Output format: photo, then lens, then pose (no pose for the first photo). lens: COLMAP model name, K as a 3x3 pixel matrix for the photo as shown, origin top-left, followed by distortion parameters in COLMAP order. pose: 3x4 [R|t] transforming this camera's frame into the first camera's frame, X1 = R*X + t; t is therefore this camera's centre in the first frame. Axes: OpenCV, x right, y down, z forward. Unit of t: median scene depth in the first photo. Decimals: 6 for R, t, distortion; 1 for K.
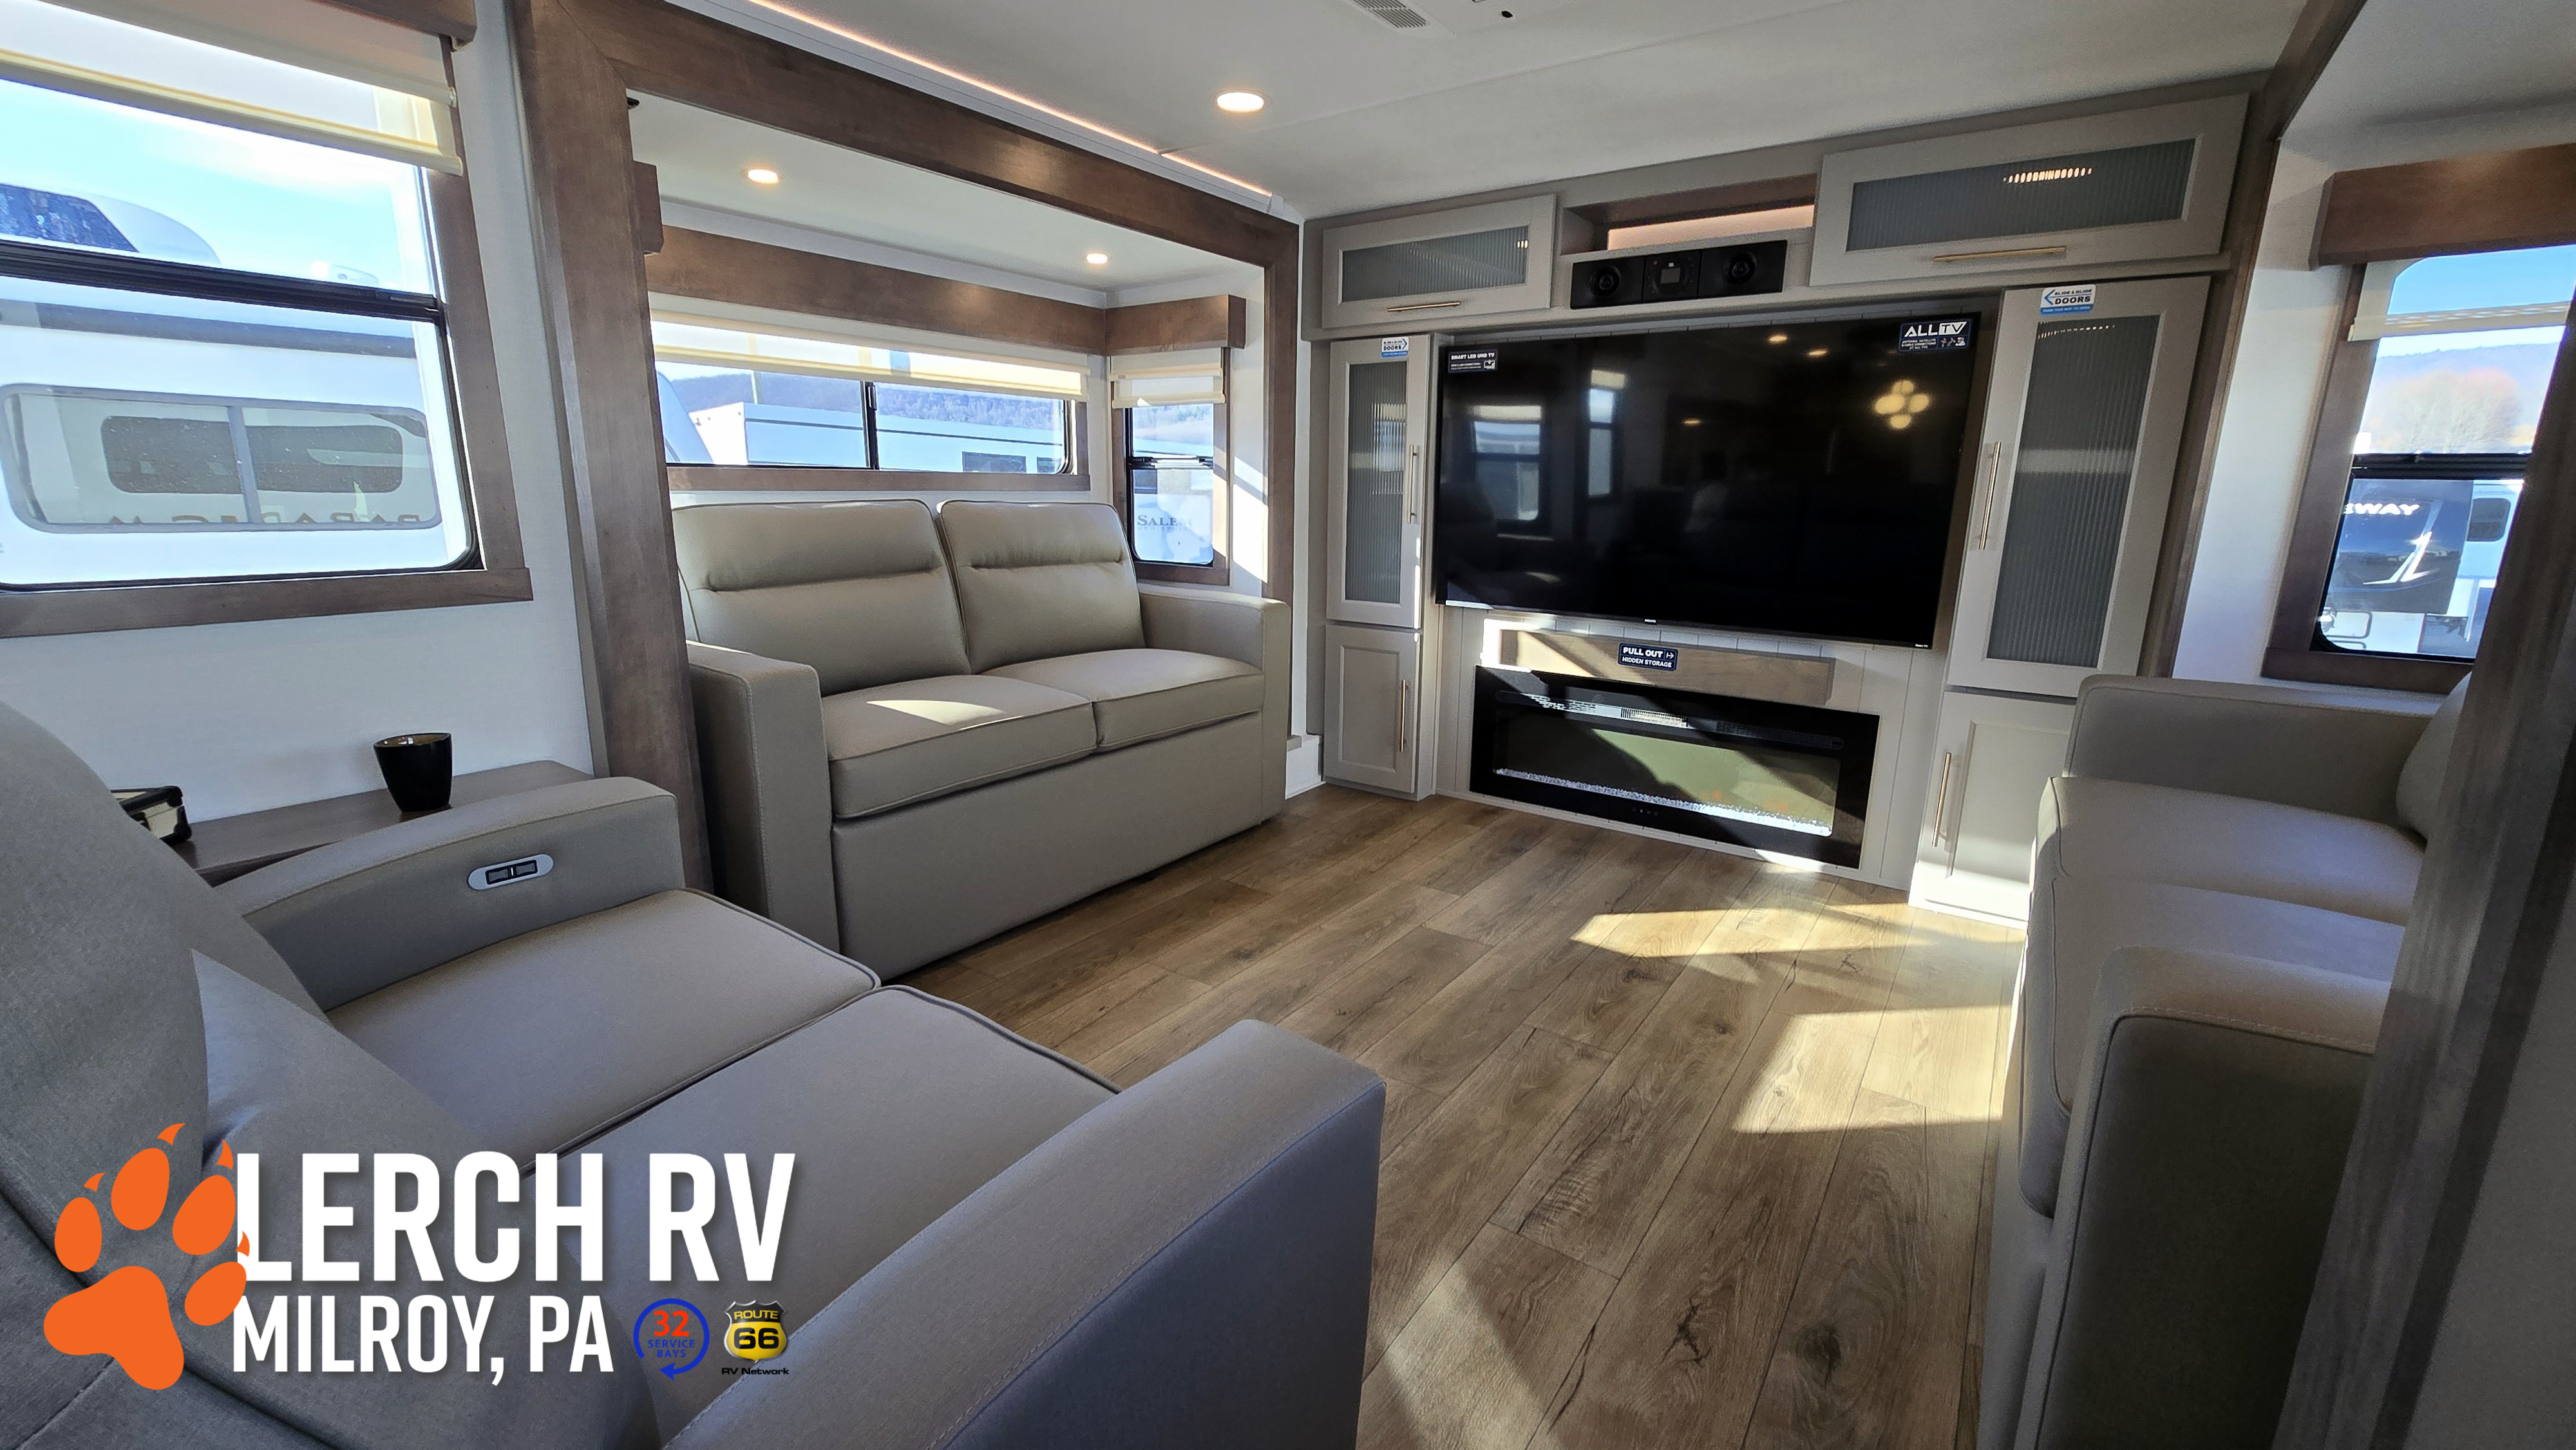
lens RADIAL K [[1036.6, 0, 1283.5], [0, 1036.6, 734.6], [0, 0, 1]] dist [0.000718, 0.000102]
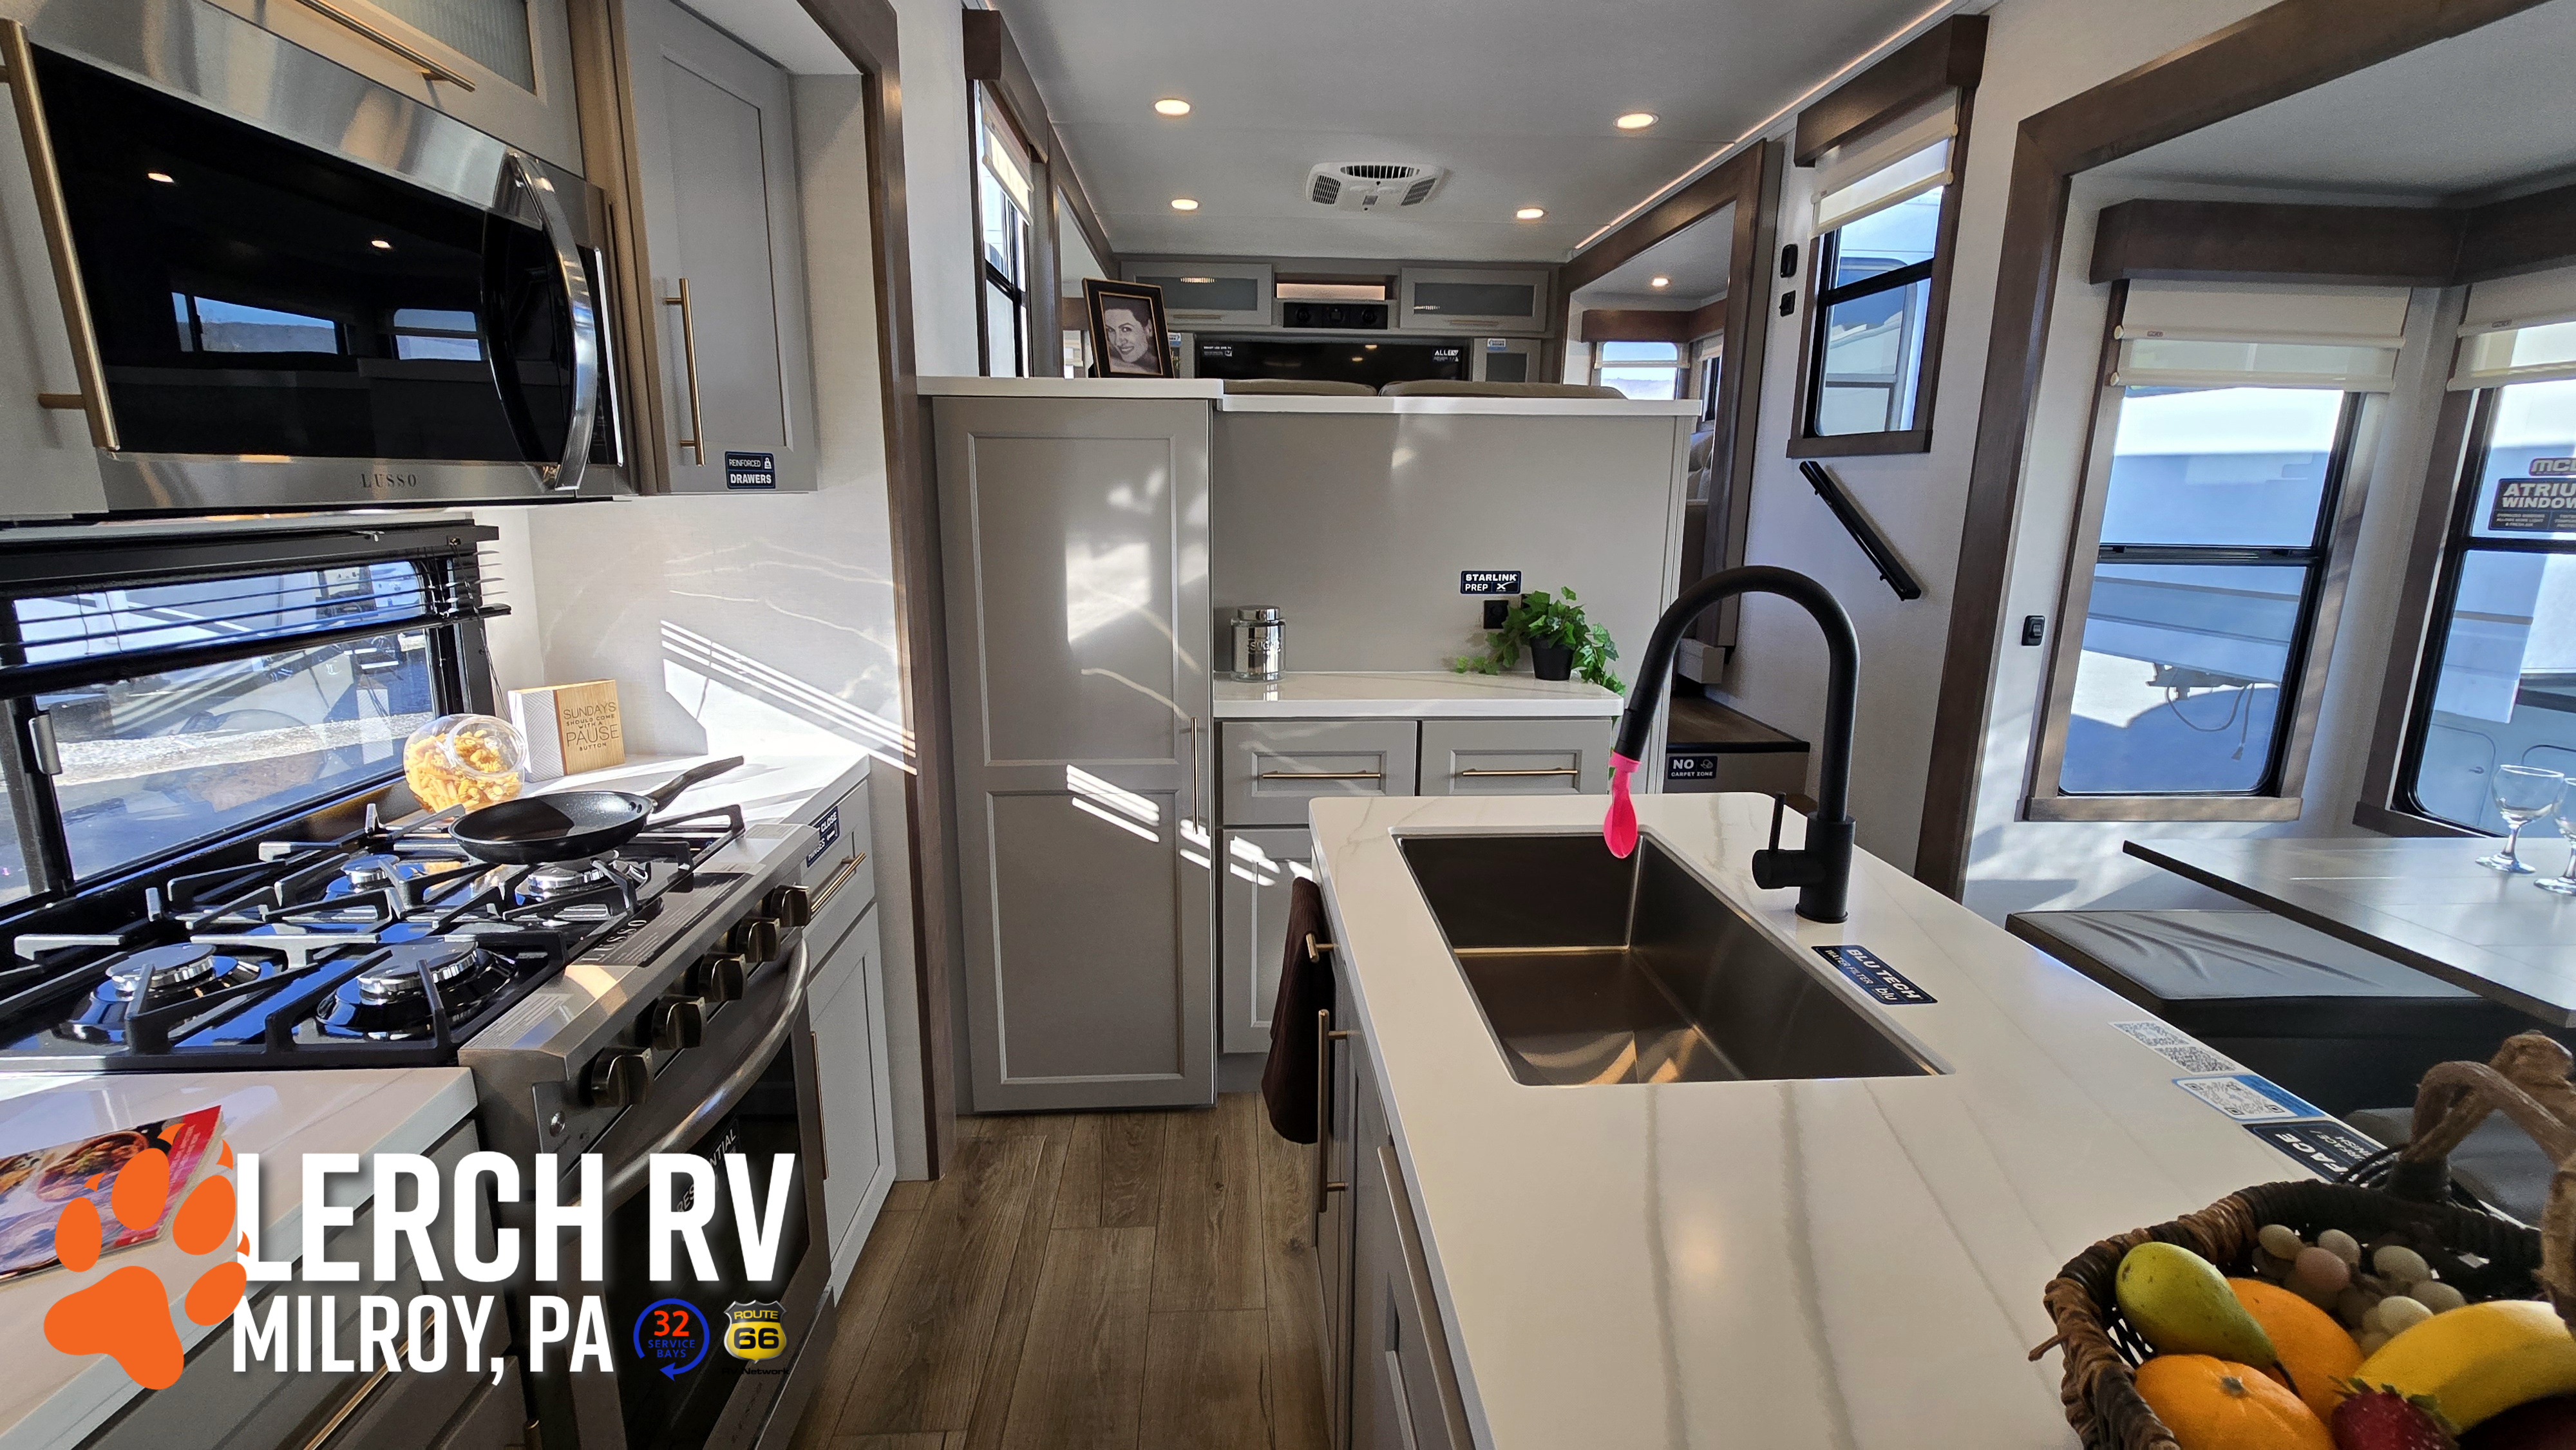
lens RADIAL K [[1053.1, 0, 1288.0], [0, 1053.1, 725.0], [0, 0, 1]] dist [-0.001658, 0.000034]
pose [[0.771500, -0.153210, 0.617507, -1.064589], [0.153291, 0.986742, 0.053303, 0.208157], [-0.617487, 0.053535, 0.784758, -0.479068]]
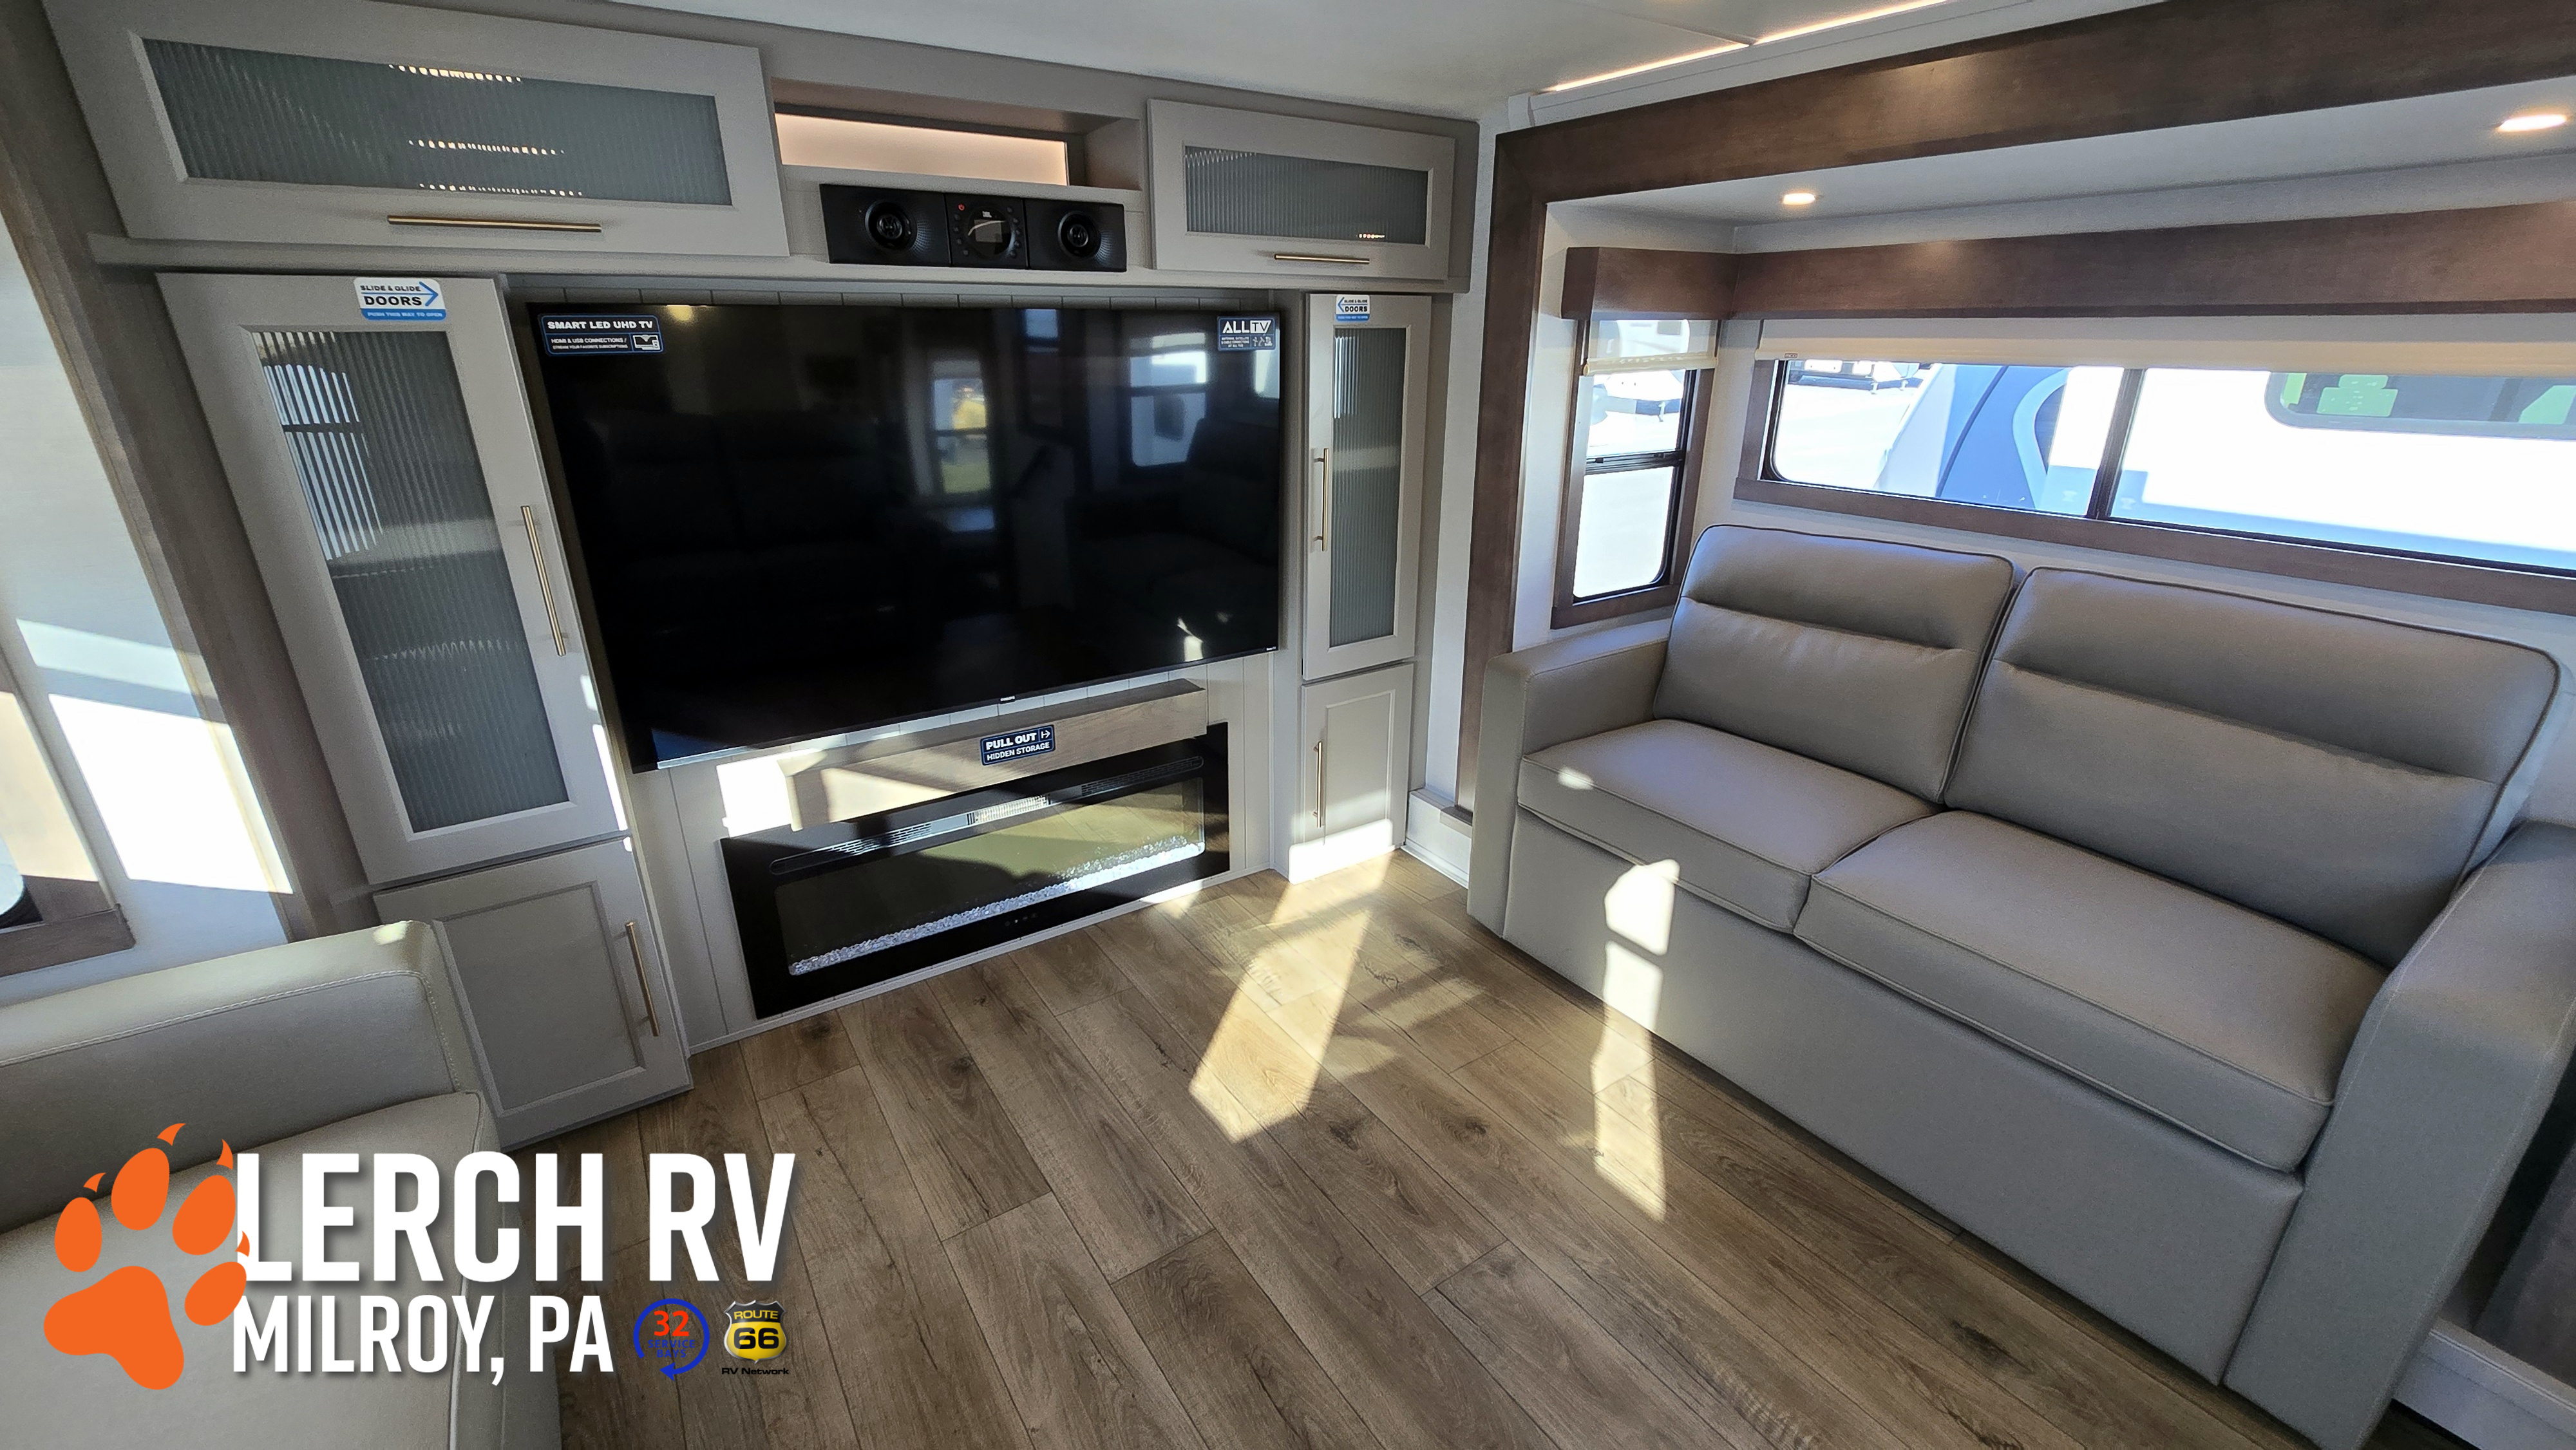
lens RADIAL K [[1053.1, 0, 1288.0], [0, 1053.1, 725.0], [0, 0, 1]] dist [-0.001658, 0.000034]
pose [[0.339905, -0.348619, 0.873458, -0.276477], [0.228138, 0.931581, 0.283038, -0.294640], [-0.912369, 0.103063, 0.396182, 0.587987]]
